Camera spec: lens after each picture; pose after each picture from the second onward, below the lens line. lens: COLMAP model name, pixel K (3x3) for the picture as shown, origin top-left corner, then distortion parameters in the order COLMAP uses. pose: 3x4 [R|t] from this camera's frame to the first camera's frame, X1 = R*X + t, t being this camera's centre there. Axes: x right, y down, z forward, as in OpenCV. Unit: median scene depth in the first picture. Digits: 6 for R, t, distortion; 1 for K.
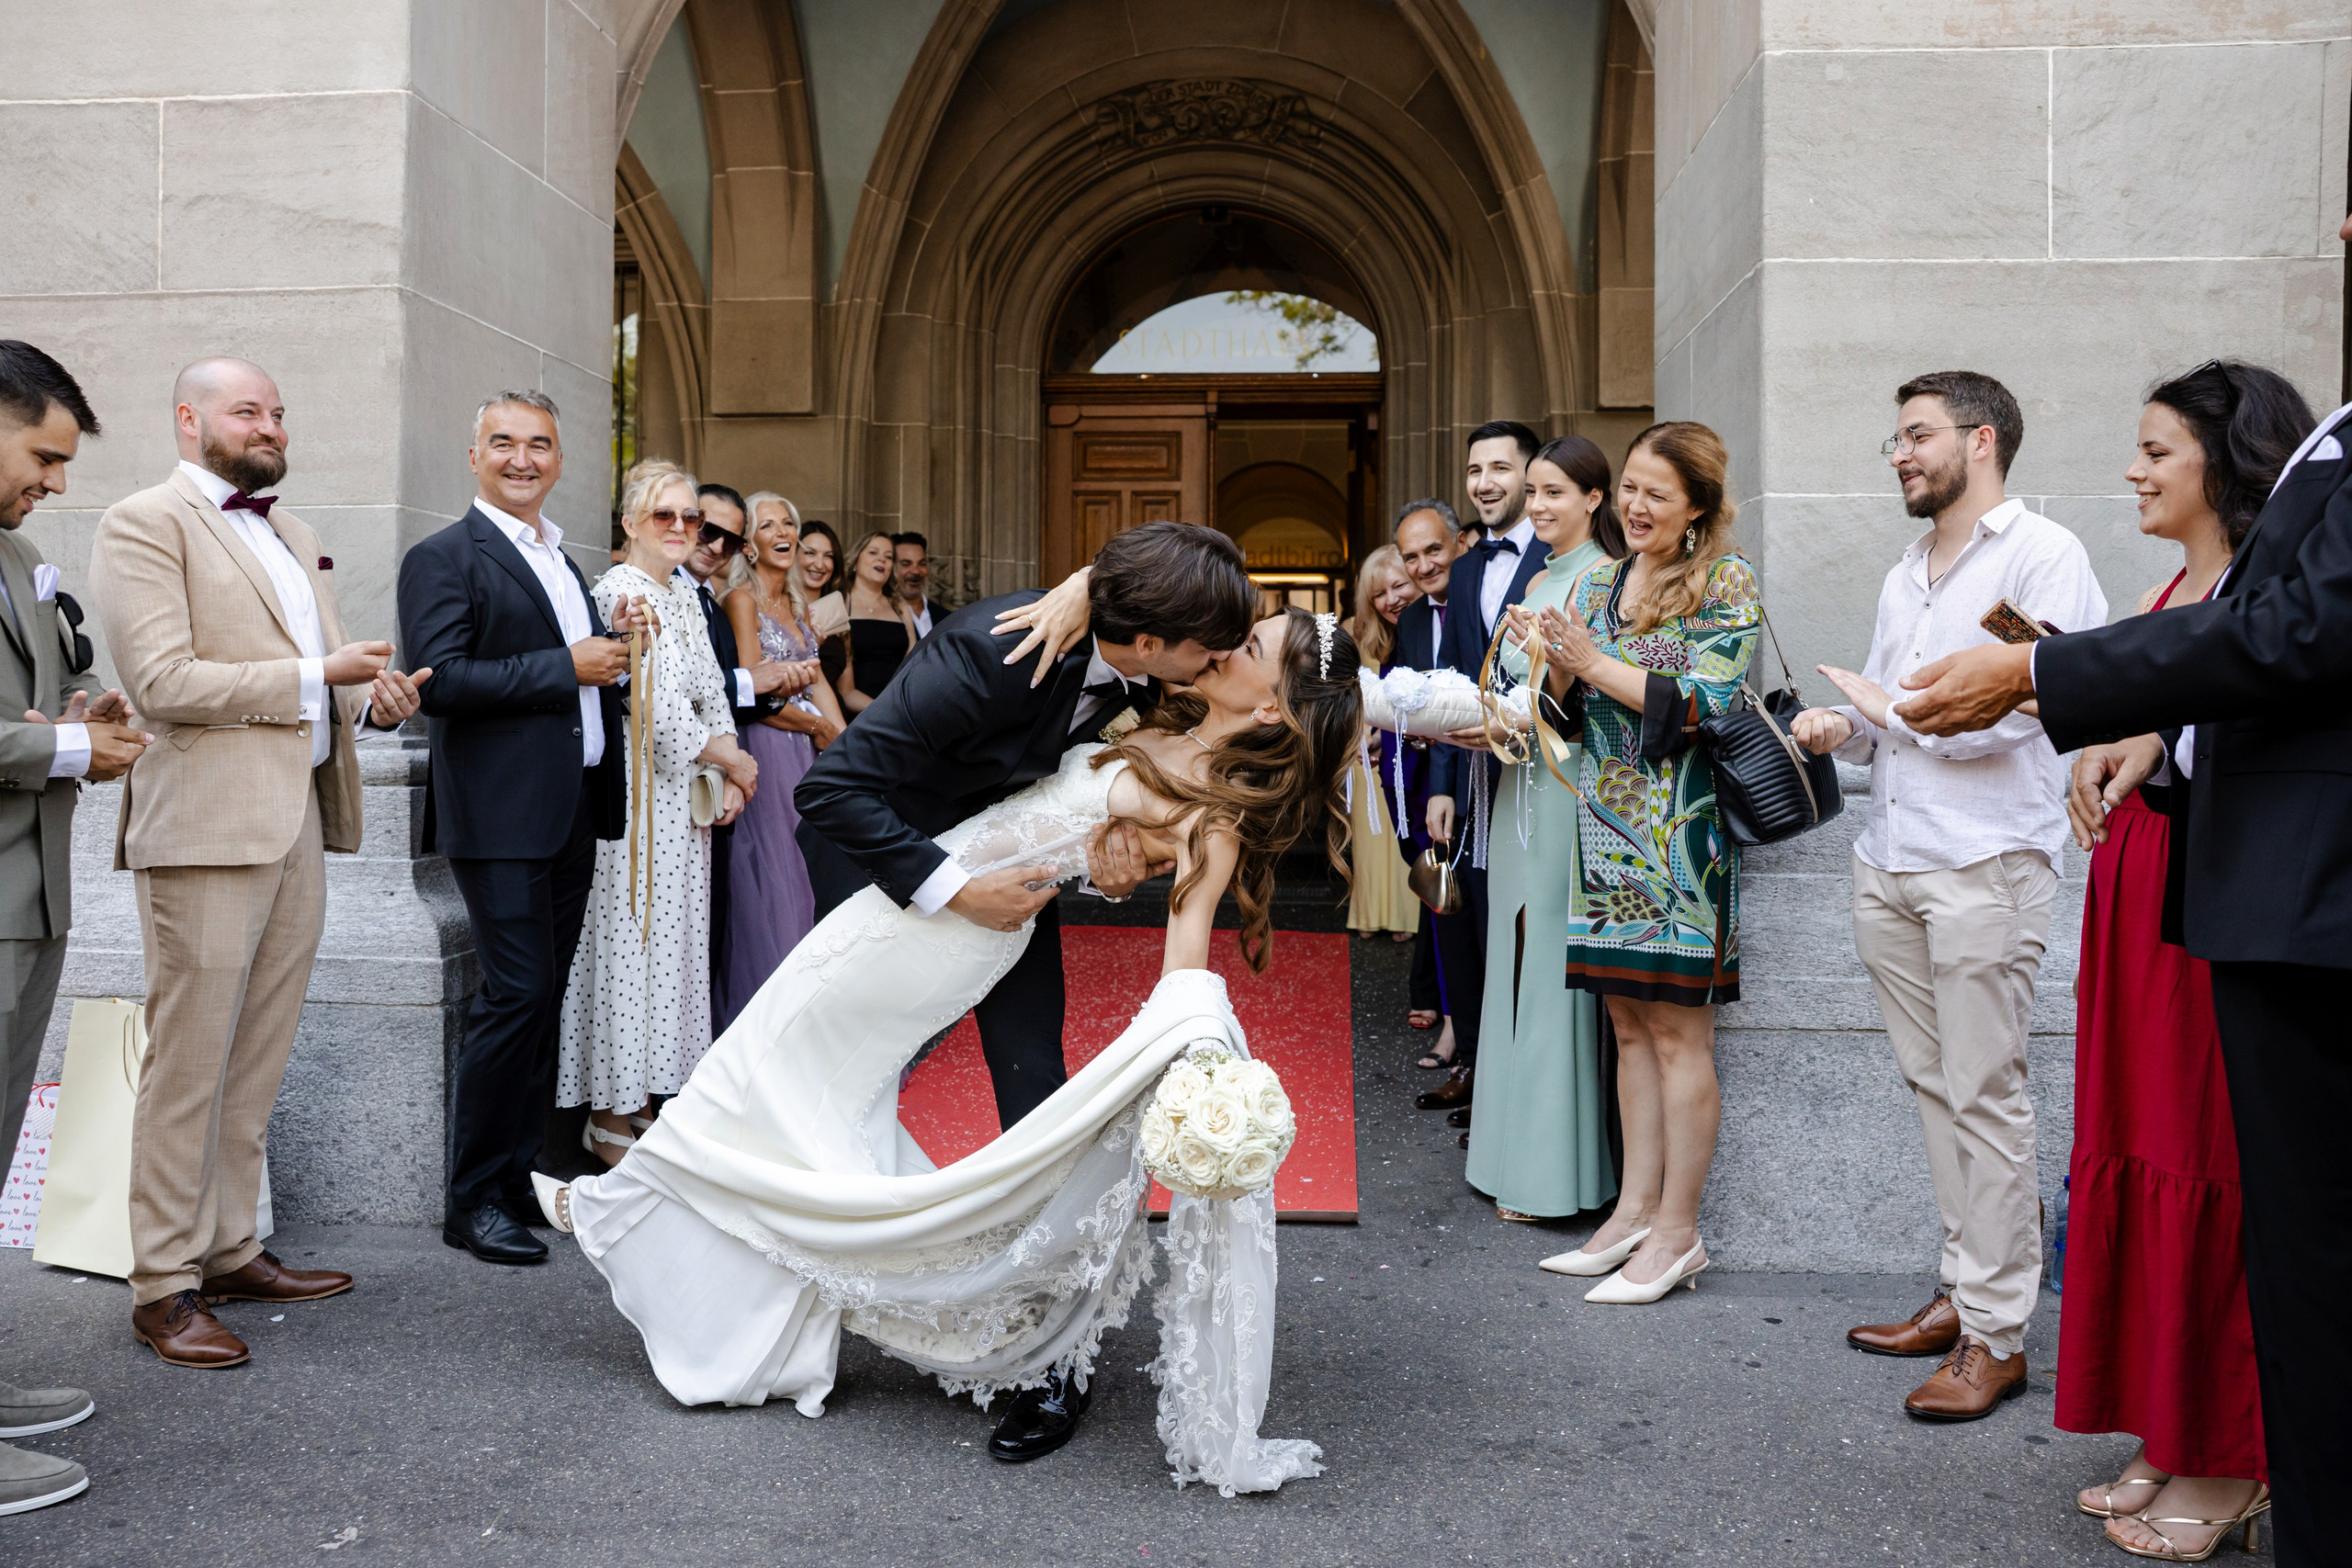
lens RADIAL K [[1867.3, 0, 1154.1], [0, 1867.3, 769.1], [0, 0, 1]] dist [-0.102512, 0.093026]
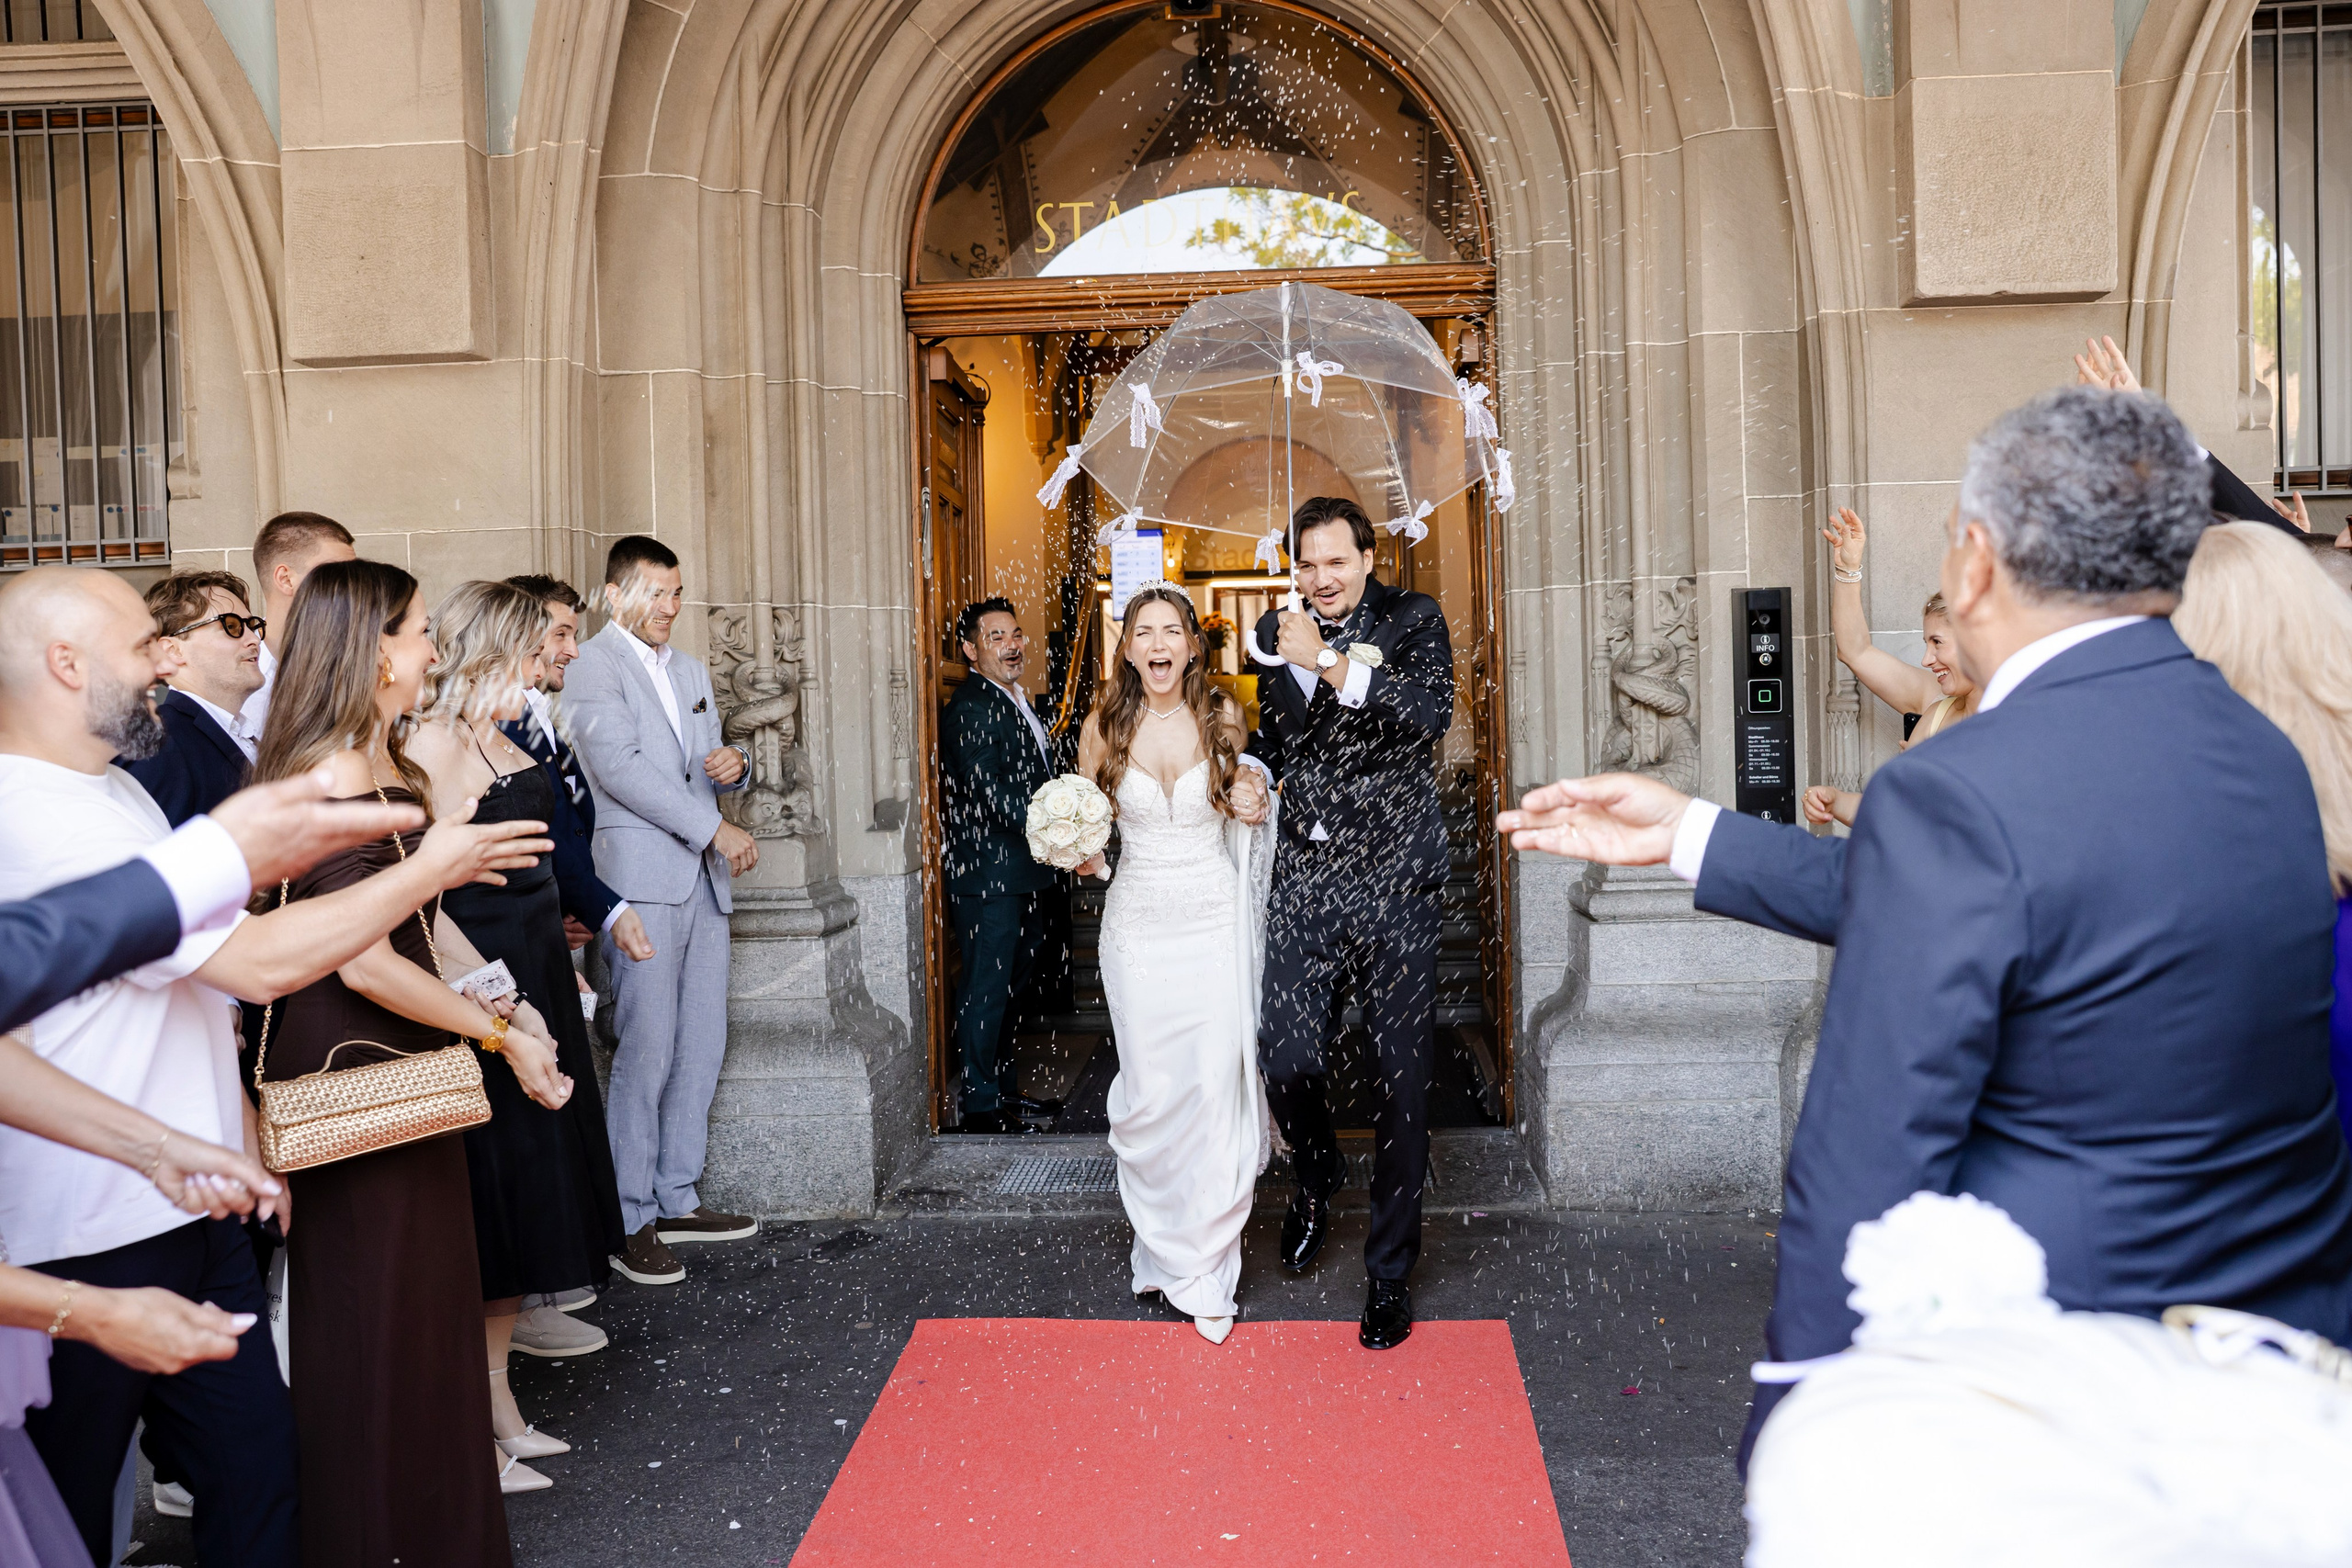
lens RADIAL K [[2061.0, 0, 1199.1], [0, 2061.0, 783.6], [0, 0, 1]] dist [-0.067397, 0.095390]
pose [[0.998590, -0.035380, 0.039569, 0.000929], [0.035361, 0.999374, 0.001169, -0.058931], [-0.039586, 0.000232, 0.999216, 0.394623]]
